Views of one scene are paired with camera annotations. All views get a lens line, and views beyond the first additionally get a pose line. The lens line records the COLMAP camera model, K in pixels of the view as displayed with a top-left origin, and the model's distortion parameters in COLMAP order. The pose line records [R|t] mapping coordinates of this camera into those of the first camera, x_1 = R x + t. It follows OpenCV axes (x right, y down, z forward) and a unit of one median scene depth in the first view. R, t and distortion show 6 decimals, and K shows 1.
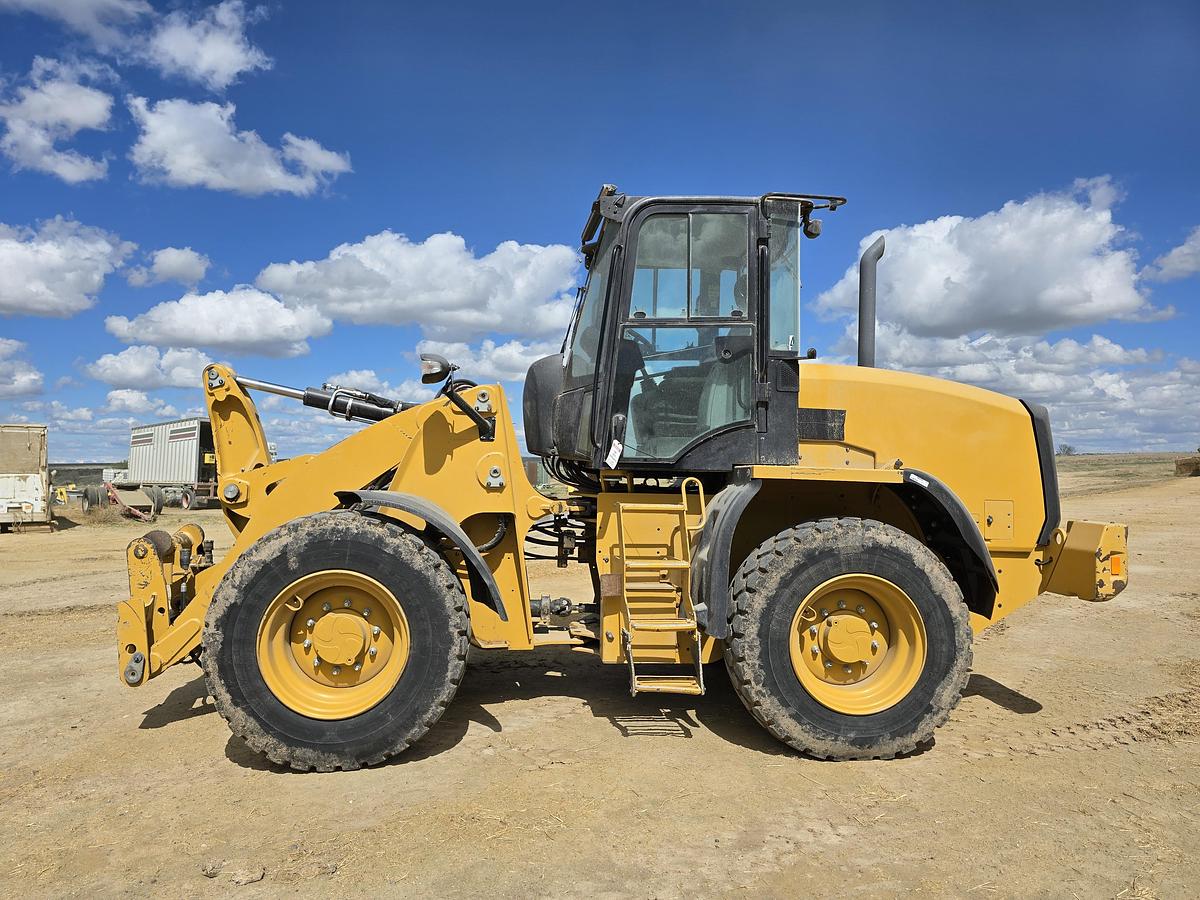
lens RADIAL K [[812.7, 0, 614.0], [0, 812.7, 447.7], [0, 0, 1]] dist [0.074675, -0.086864]
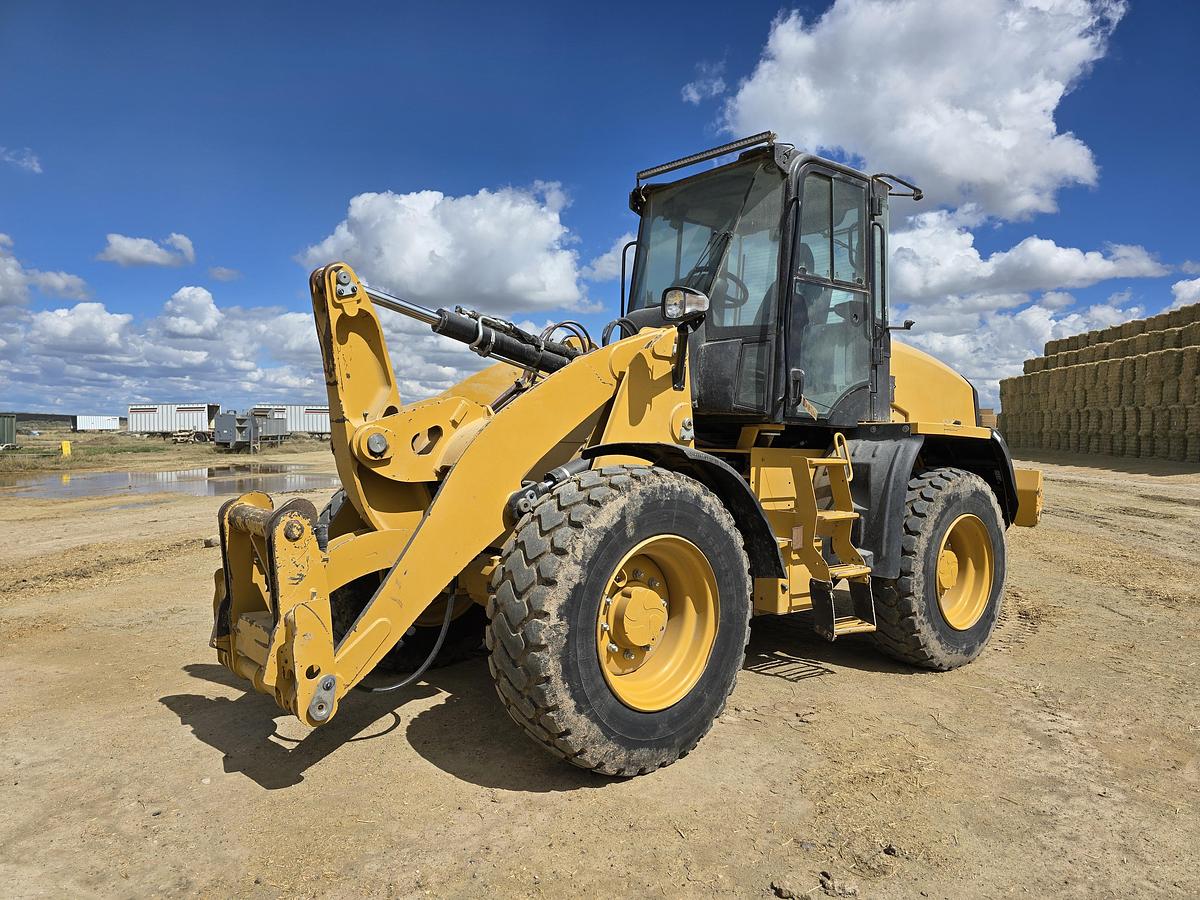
lens RADIAL K [[812.7, 0, 614.0], [0, 812.7, 447.7], [0, 0, 1]] dist [0.074675, -0.086864]
pose [[0.806262, 0.003381, 0.591549, -0.759251], [-0.029941, 0.998935, 0.035100, 0.026616], [-0.590800, -0.046011, 0.805505, 0.307143]]
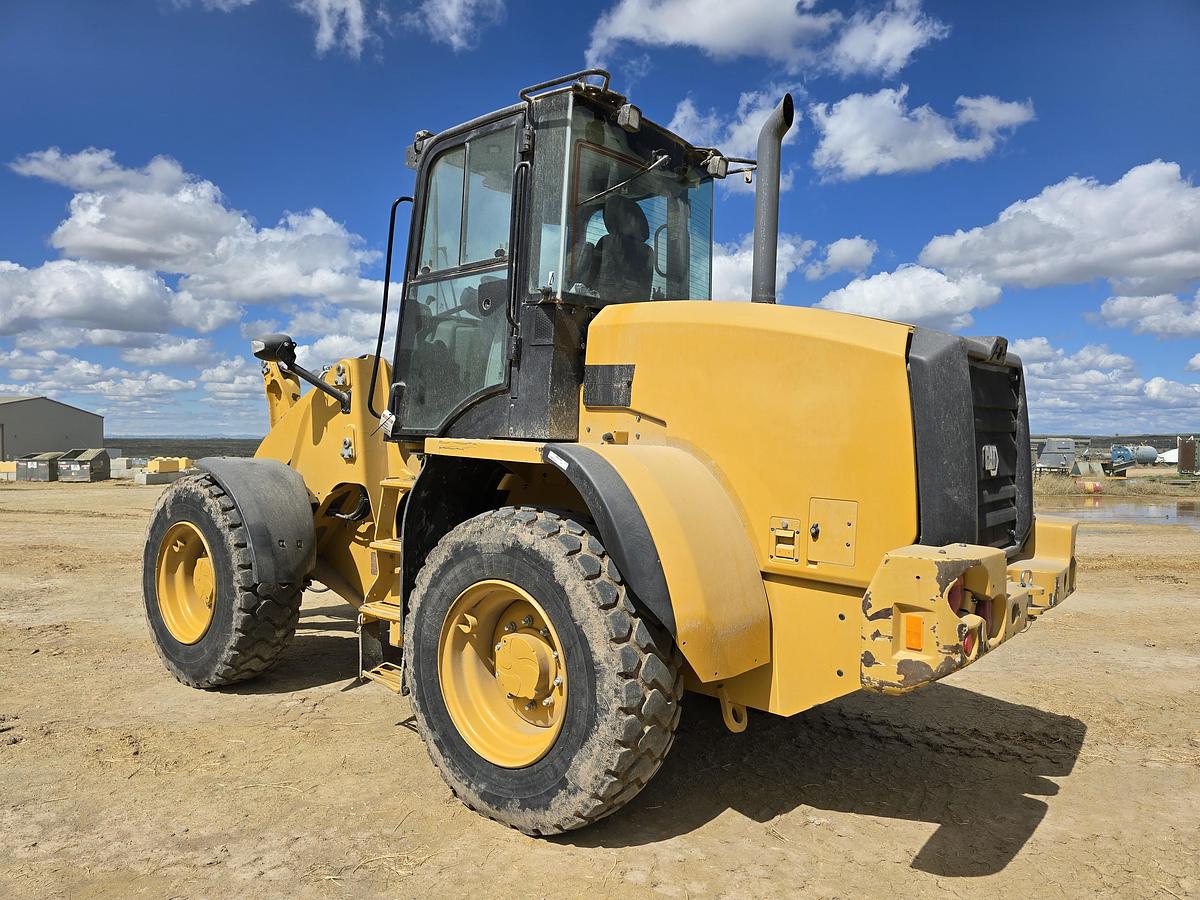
lens RADIAL K [[824.4, 0, 594.2], [0, 824.4, 455.1], [0, 0, 1]] dist [0.061686, -0.053066]
pose [[0.711778, 0.019631, -0.702130, 0.816242], [0.005900, 0.999407, 0.033924, 0.010622], [0.702380, -0.028289, 0.711240, 0.472477]]
